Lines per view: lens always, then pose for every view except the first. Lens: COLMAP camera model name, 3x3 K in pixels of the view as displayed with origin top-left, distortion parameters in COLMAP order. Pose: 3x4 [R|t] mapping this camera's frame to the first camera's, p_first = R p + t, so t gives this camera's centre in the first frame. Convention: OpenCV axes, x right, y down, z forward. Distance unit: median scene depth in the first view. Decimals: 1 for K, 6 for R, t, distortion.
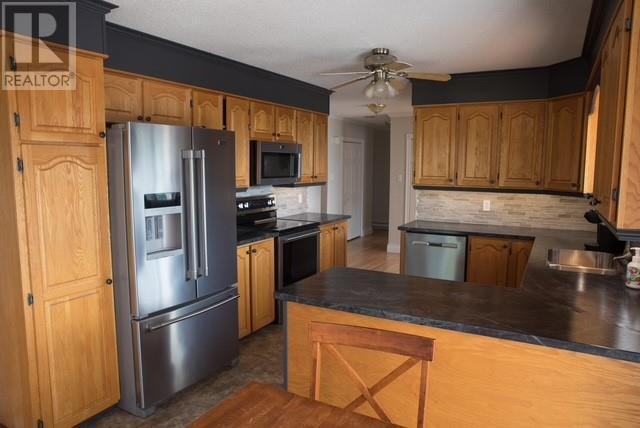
lens RADIAL K [[429.7, 0, 320.0], [0, 429.7, 214.0], [0, 0, 1]] dist [-0.105210, 0.069773]
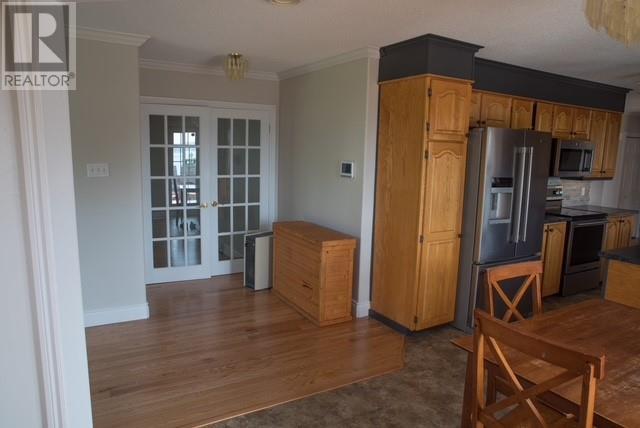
lens RADIAL K [[429.7, 0, 320.0], [0, 429.7, 214.0], [0, 0, 1]] dist [-0.105210, 0.069773]
pose [[0.859460, 0.085447, -0.504011, -0.123799], [-0.075422, 0.996337, 0.040300, 0.042308], [0.505608, 0.003378, 0.862756, -0.353775]]
